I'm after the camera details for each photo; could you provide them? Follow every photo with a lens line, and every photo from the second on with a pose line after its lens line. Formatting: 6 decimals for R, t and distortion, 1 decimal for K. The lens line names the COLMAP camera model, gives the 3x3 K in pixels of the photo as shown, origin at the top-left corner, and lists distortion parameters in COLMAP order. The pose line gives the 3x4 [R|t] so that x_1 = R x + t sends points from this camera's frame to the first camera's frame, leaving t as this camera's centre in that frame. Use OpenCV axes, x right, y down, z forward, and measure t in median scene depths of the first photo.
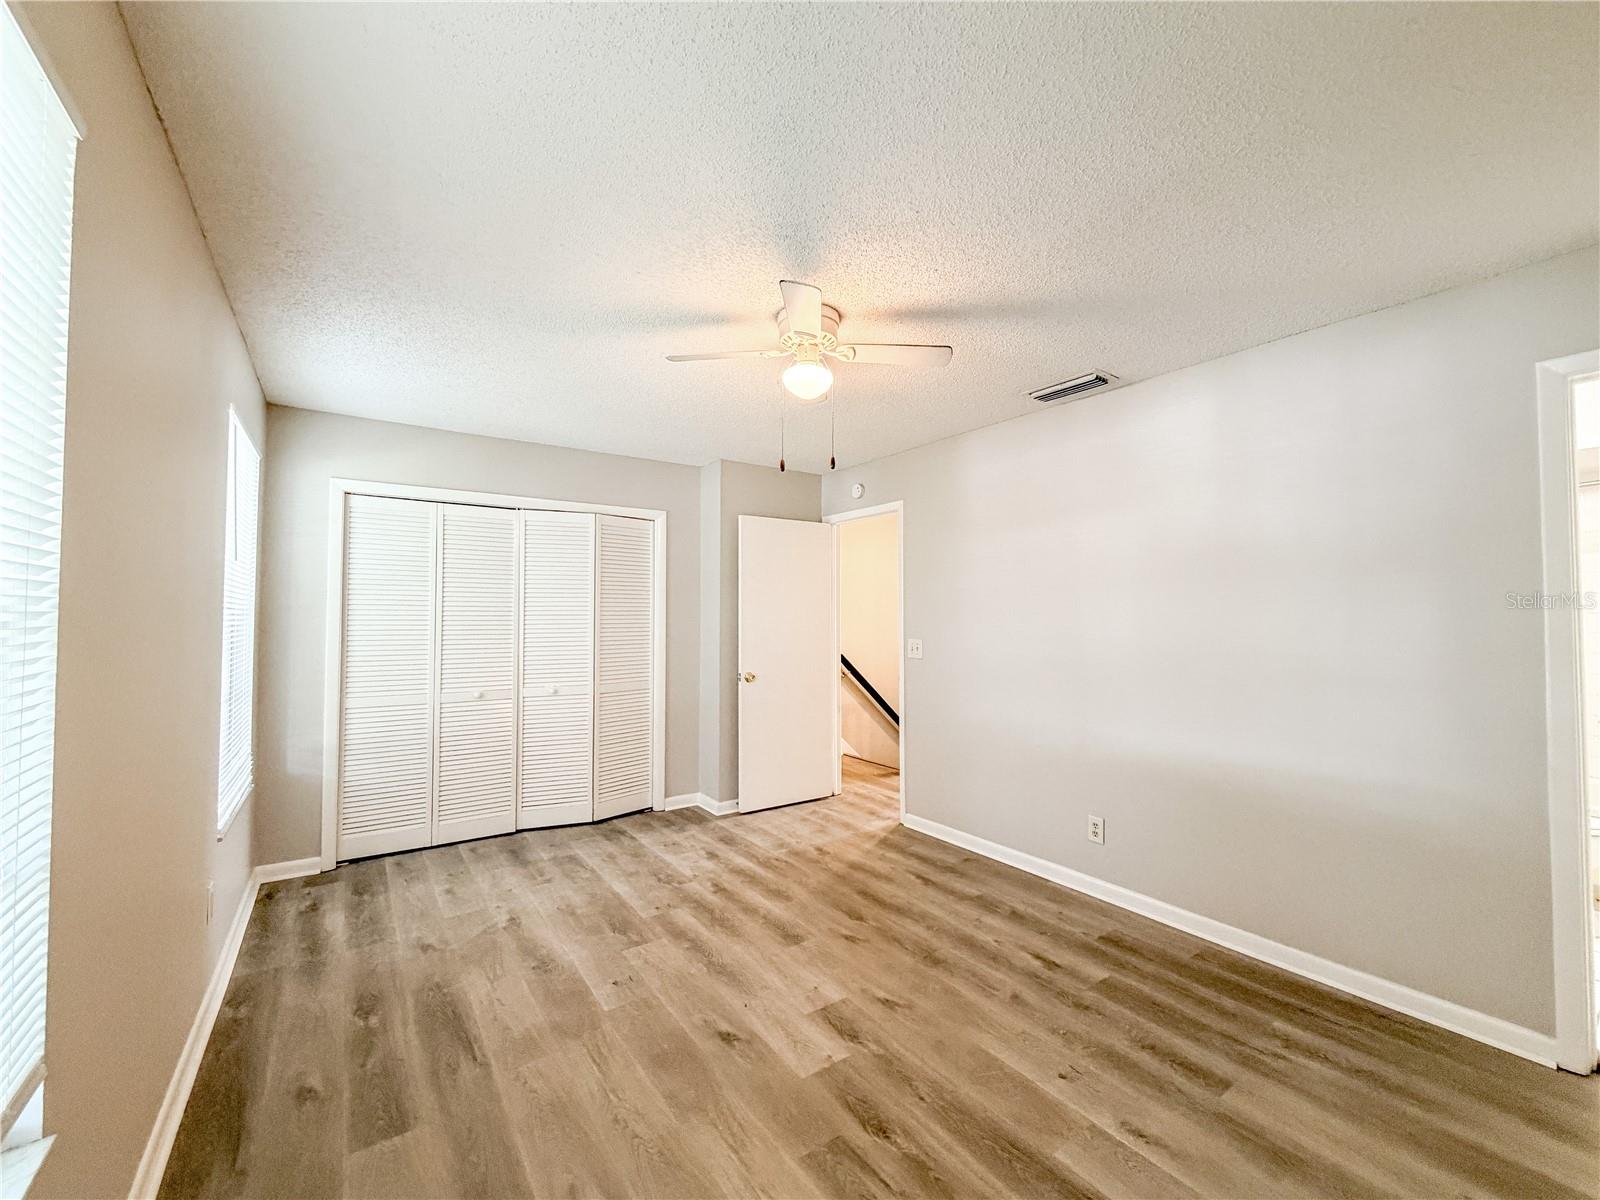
lens RADIAL K [[650.2, 0, 810.5], [0, 650.2, 602.3], [0, 0, 1]] dist [-0.000926, -0.000291]
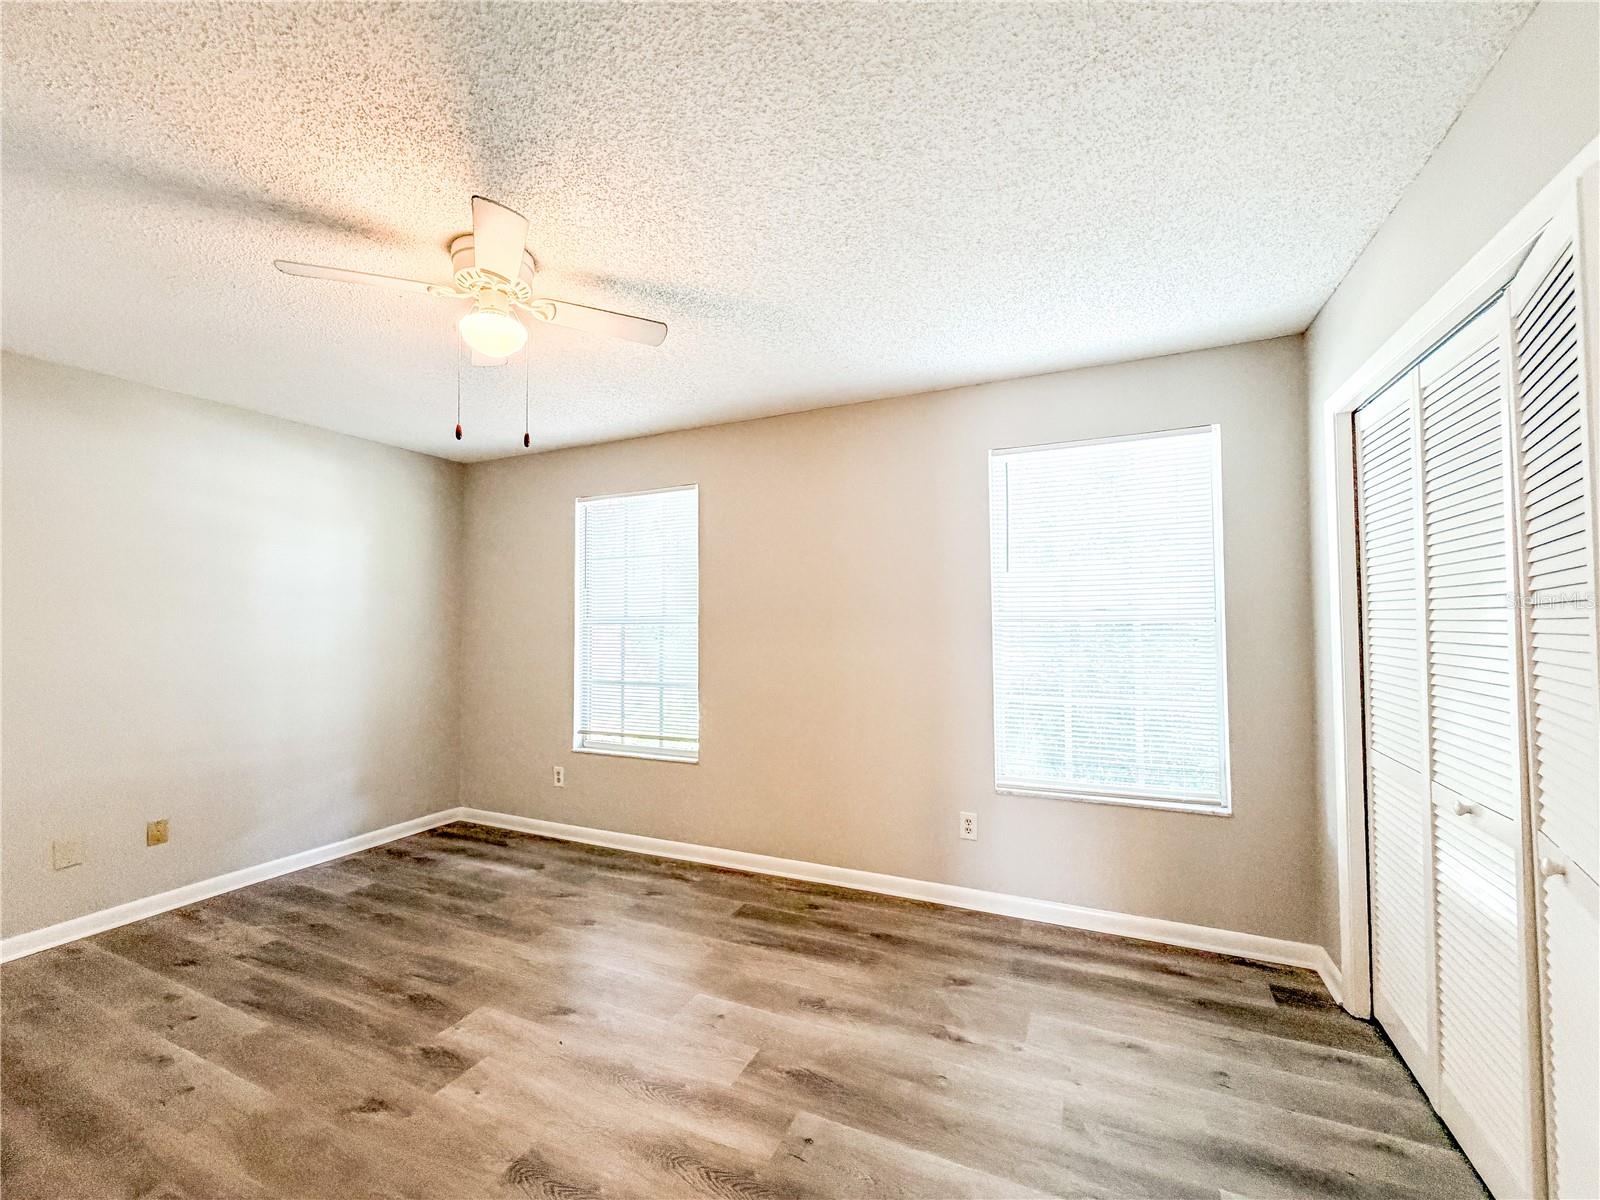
lens RADIAL K [[650.2, 0, 810.5], [0, 650.2, 602.3], [0, 0, 1]] dist [-0.000926, -0.000291]
pose [[-0.862433, -0.007326, -0.506118, 0.063713], [0.019247, 0.998698, -0.047253, 0.042638], [0.505805, -0.050494, -0.861169, 1.927067]]
